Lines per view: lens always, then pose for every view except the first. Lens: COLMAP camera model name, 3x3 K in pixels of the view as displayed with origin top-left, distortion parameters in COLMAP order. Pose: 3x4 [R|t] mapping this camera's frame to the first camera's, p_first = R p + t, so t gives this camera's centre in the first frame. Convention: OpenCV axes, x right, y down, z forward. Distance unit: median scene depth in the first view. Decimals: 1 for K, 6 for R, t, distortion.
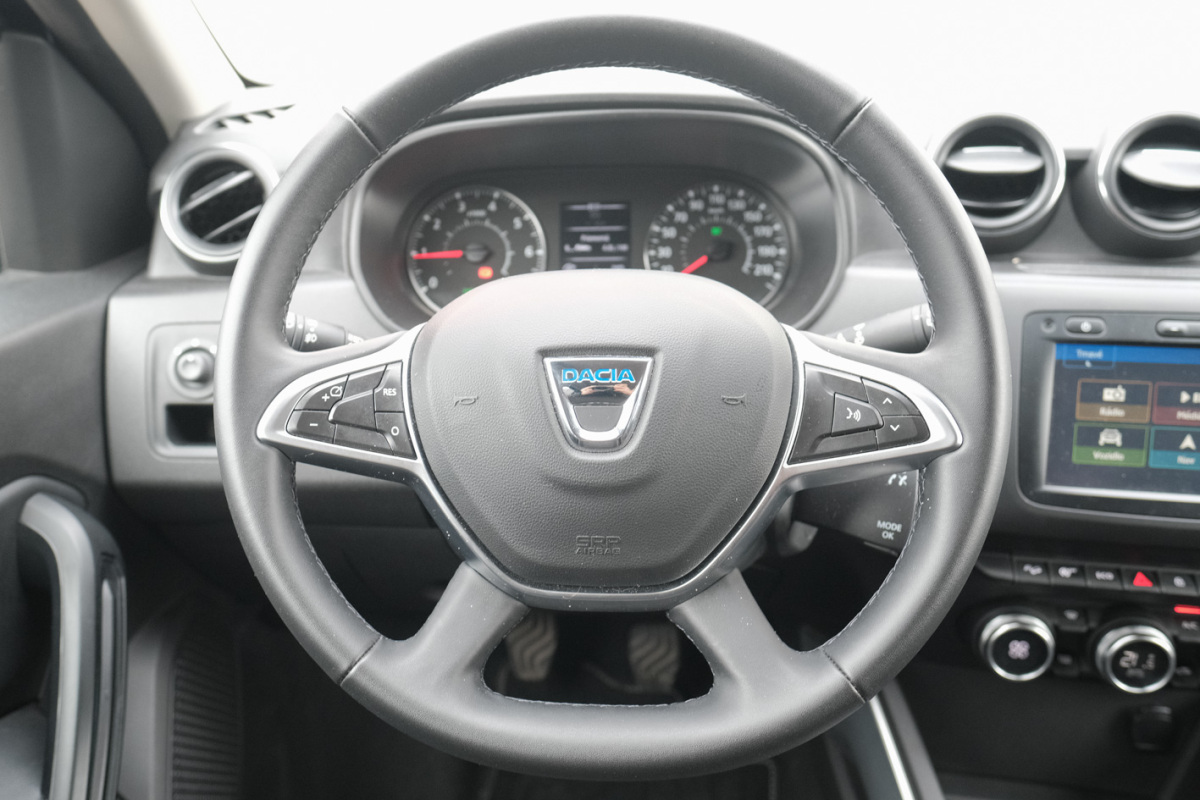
lens RADIAL K [[975.6, 0, 539.5], [0, 975.6, 403.5], [0, 0, 1]] dist [-0.001601, 0.005071]
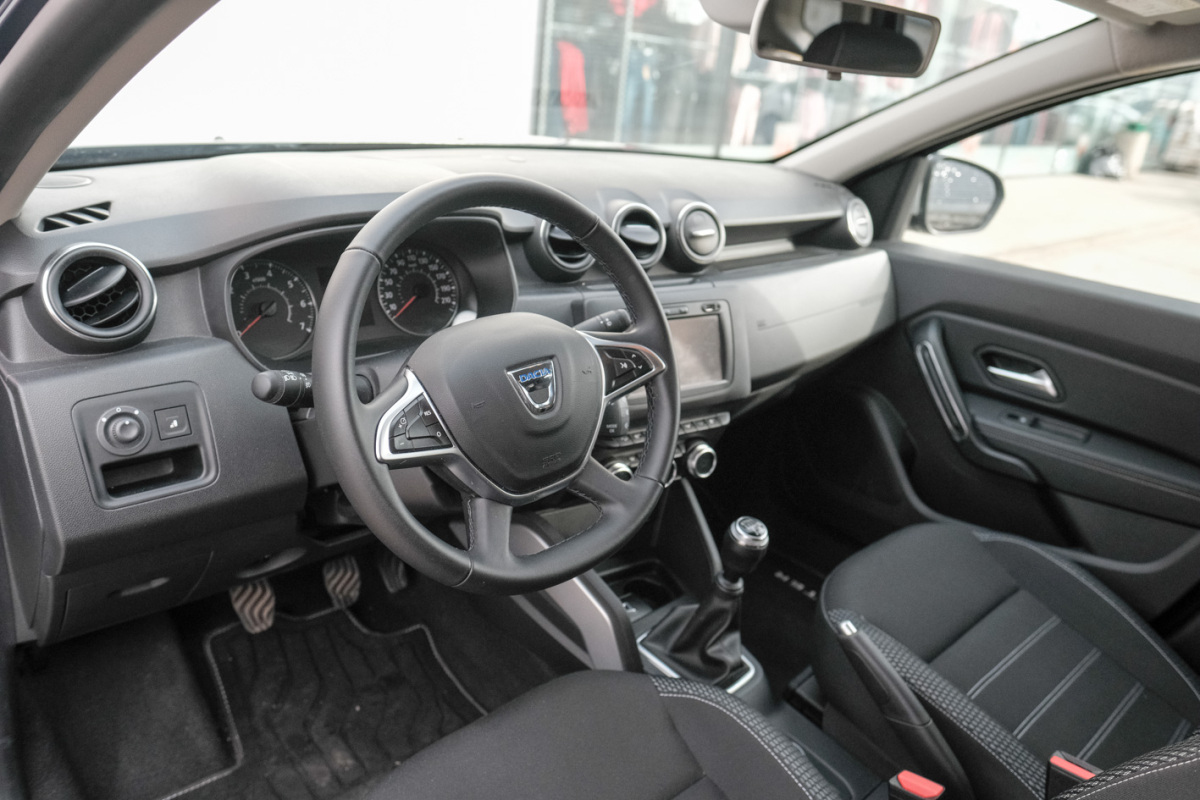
lens RADIAL K [[813.8, 0, 605.6], [0, 813.8, 393.5], [0, 0, 1]] dist [-0.039945, -0.000975]
pose [[0.684857, -0.178728, 0.706419, -0.655322], [0.163216, 0.982446, 0.090330, -0.074996], [-0.710163, 0.053436, 0.702007, -0.133403]]
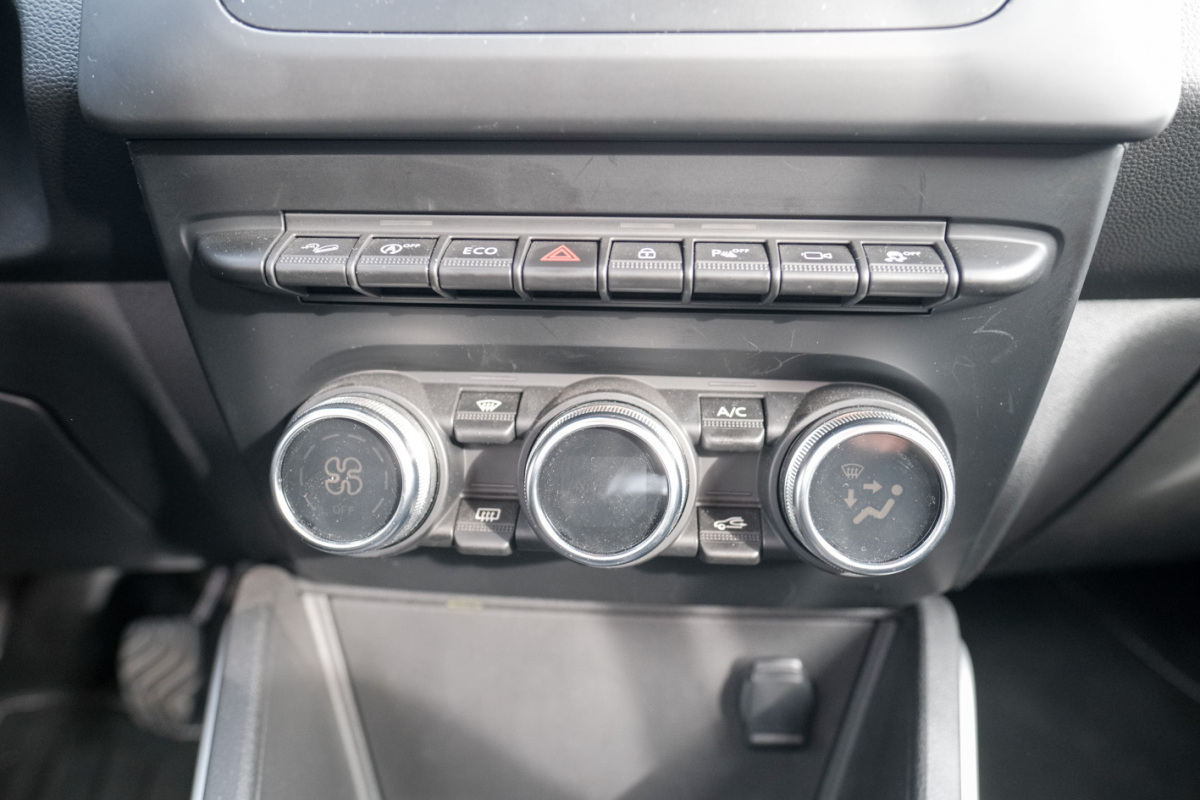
lens RADIAL K [[852.3, 0, 598.6], [0, 852.3, 381.4], [0, 0, 1]] dist [-0.026171, 0.012783]
pose [[0.991356, 0.004073, 0.131135, 0.560528], [0.017107, 0.986971, -0.159986, 0.277092], [-0.130078, 0.160847, 0.978370, 0.633081]]
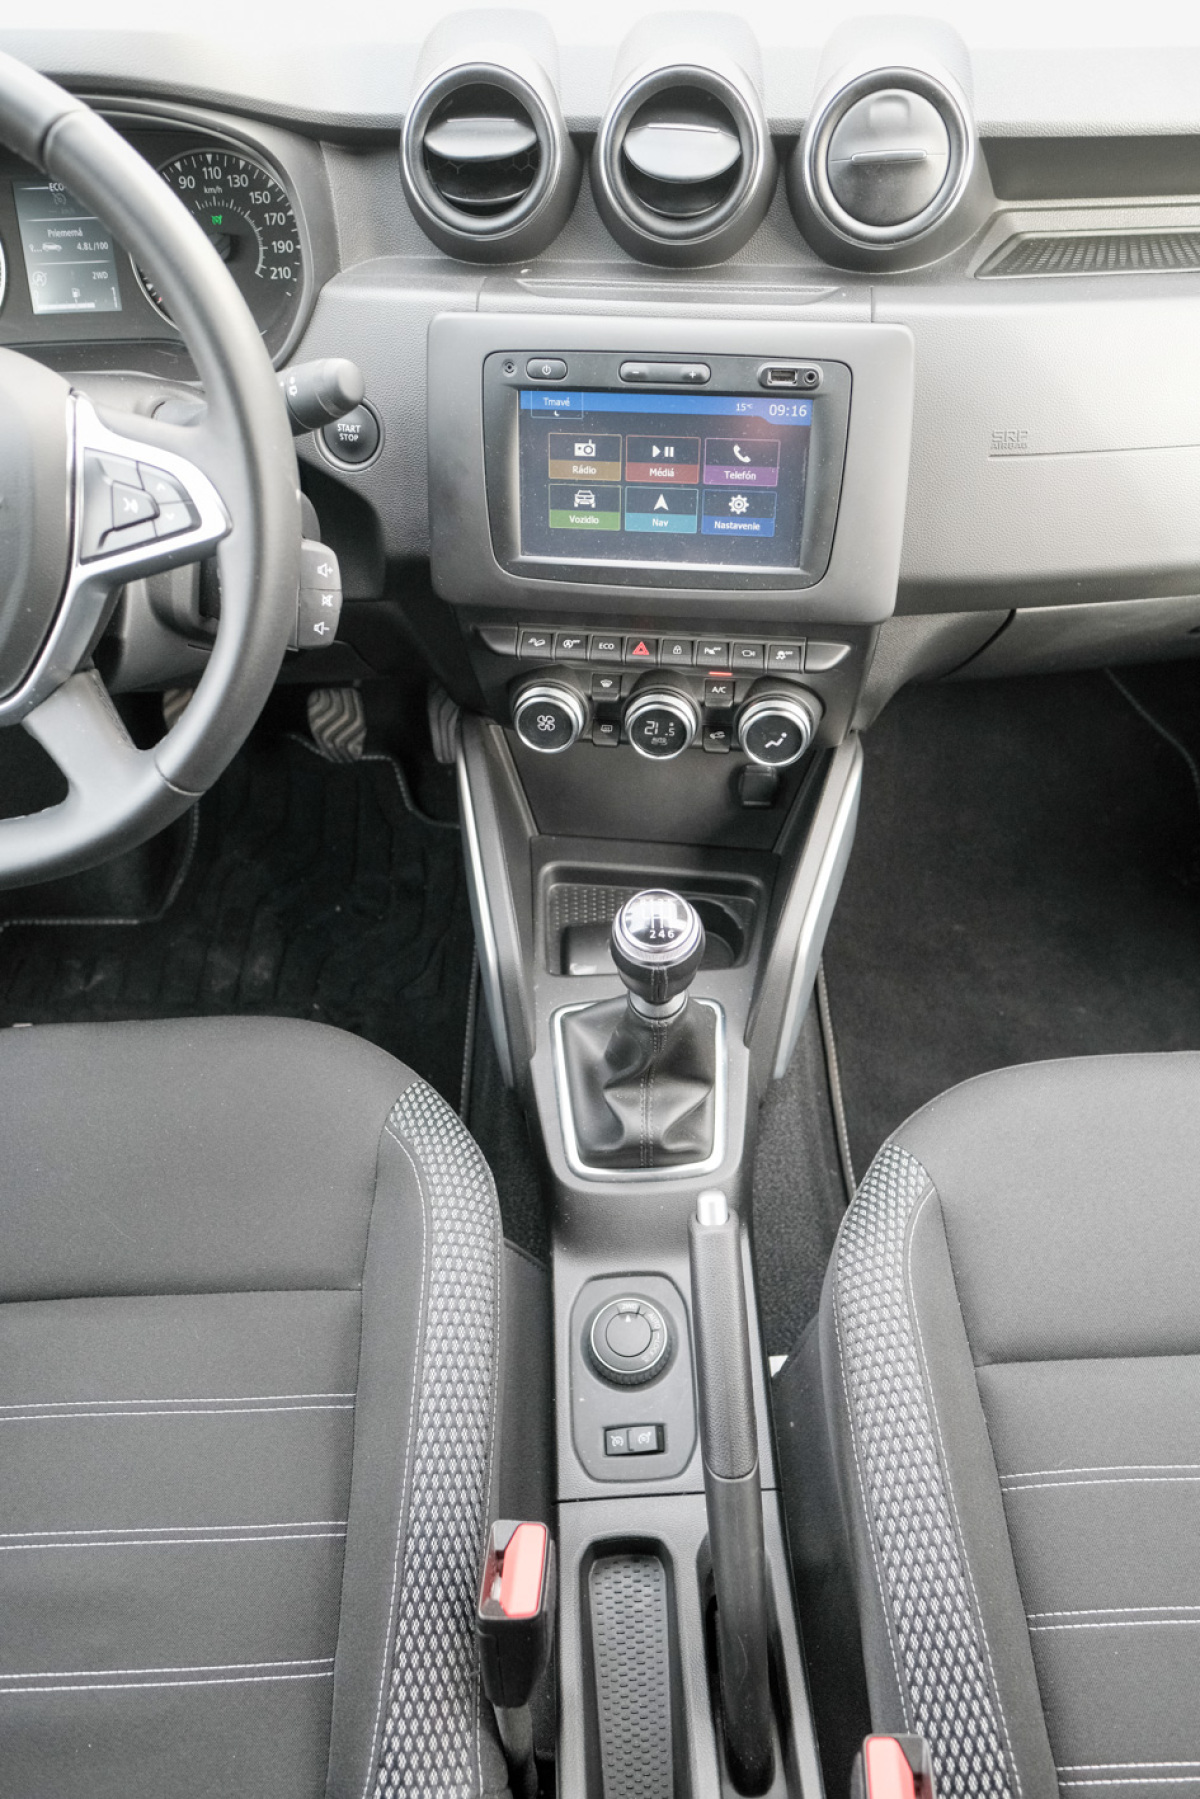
lens RADIAL K [[1277.7, 0, 610.2], [0, 1277.7, 915.9], [0, 0, 1]] dist [-0.026171, 0.012783]
pose [[0.996360, -0.058985, 0.061544, 0.473031], [0.027705, 0.906829, 0.420587, -0.103390], [-0.080619, -0.417351, 0.905162, -0.224217]]
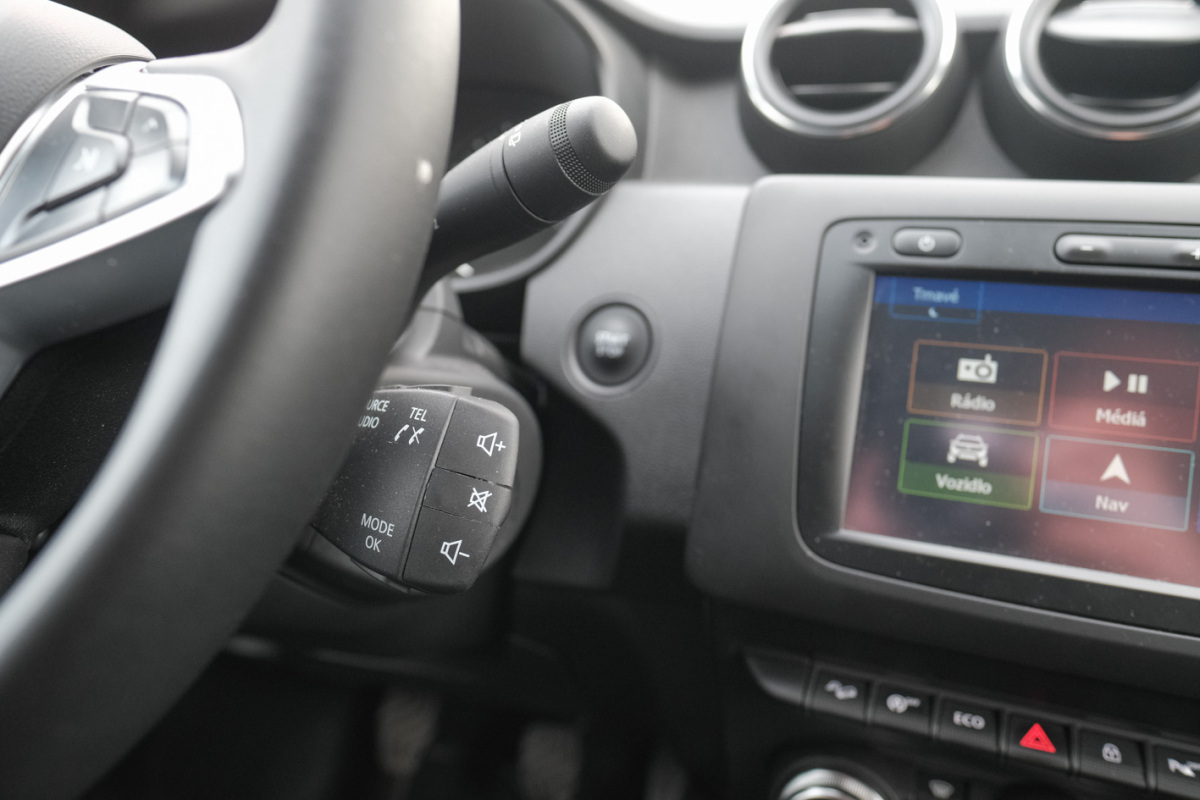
lens RADIAL K [[852.3, 0, 606.2], [0, 852.3, 391.6], [0, 0, 1]] dist [-0.026171, 0.012783]
pose [[0.980624, 0.090707, -0.173635, 0.432149], [-0.116350, 0.982756, -0.143709, 0.086121], [0.157606, 0.161127, 0.974268, 0.470750]]
